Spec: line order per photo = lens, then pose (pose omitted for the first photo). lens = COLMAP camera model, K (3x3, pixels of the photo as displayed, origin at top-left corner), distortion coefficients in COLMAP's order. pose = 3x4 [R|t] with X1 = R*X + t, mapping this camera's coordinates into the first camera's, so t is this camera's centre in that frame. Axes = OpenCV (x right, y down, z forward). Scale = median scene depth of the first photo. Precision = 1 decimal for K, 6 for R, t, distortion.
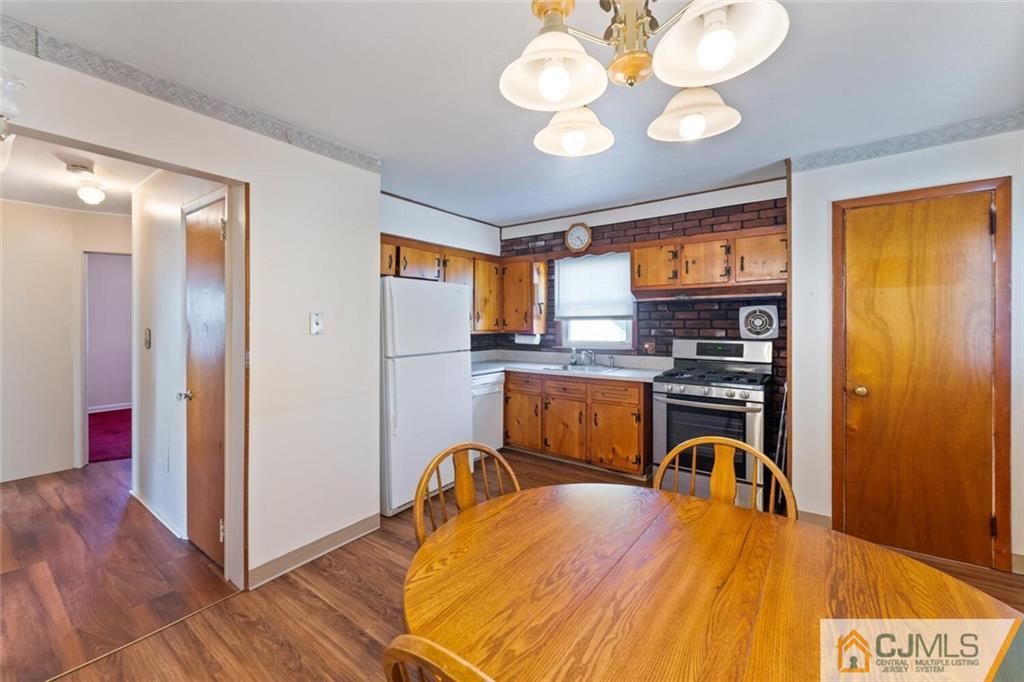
lens RADIAL K [[407.9, 0, 513.1], [0, 407.9, 324.1], [0, 0, 1]] dist [-0.000549, 0.000339]
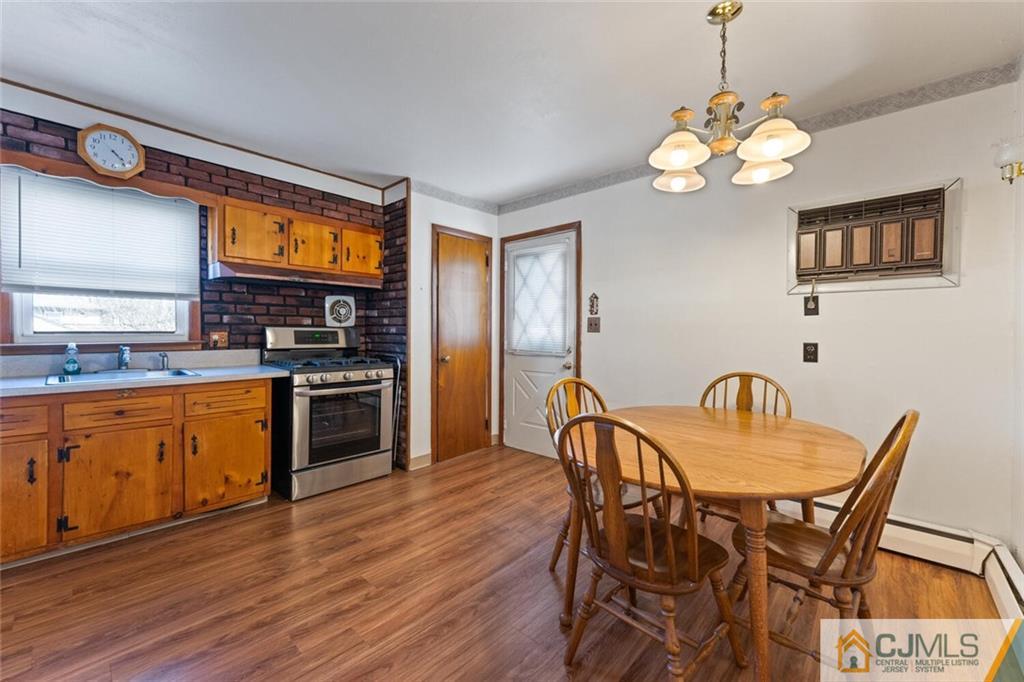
lens RADIAL K [[407.9, 0, 497.8], [0, 407.9, 336.7], [0, 0, 1]] dist [-0.000549, 0.000339]
pose [[0.128824, -0.009317, 0.991624, -0.379336], [-0.007088, 0.999922, 0.010316, 0.044726], [-0.991642, -0.008358, 0.128748, 0.413394]]
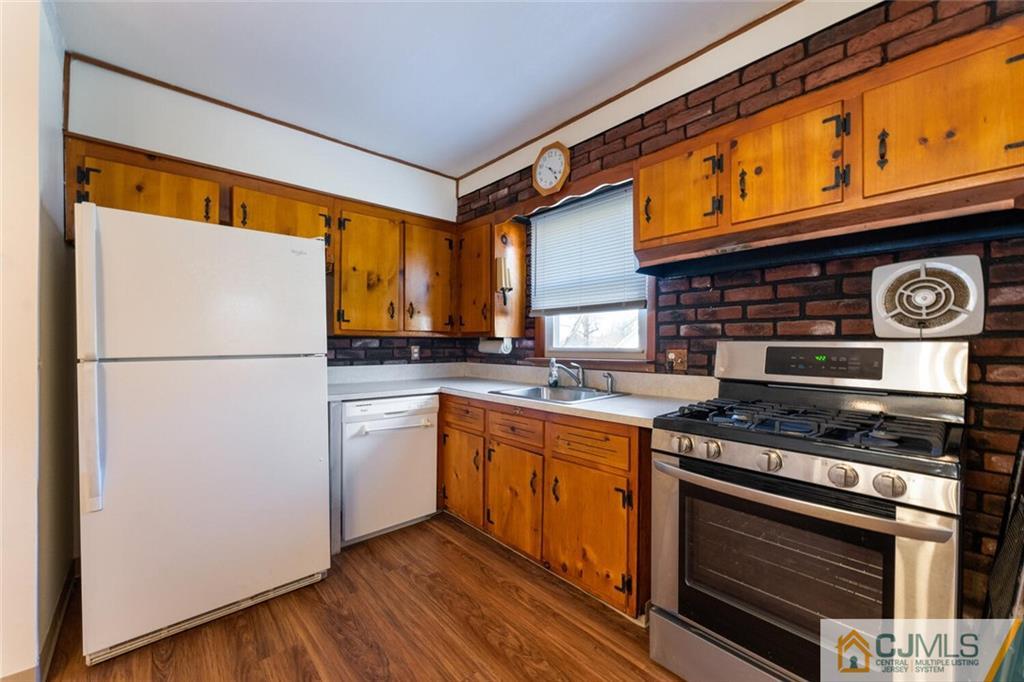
lens RADIAL K [[407.9, 0, 508.4], [0, 407.9, 346.4], [0, 0, 1]] dist [-0.000549, 0.000339]
pose [[0.977416, 0.007750, -0.211183, 0.245777], [-0.006706, 0.999962, 0.005659, 0.042247], [0.211219, -0.004115, 0.977430, 0.451831]]
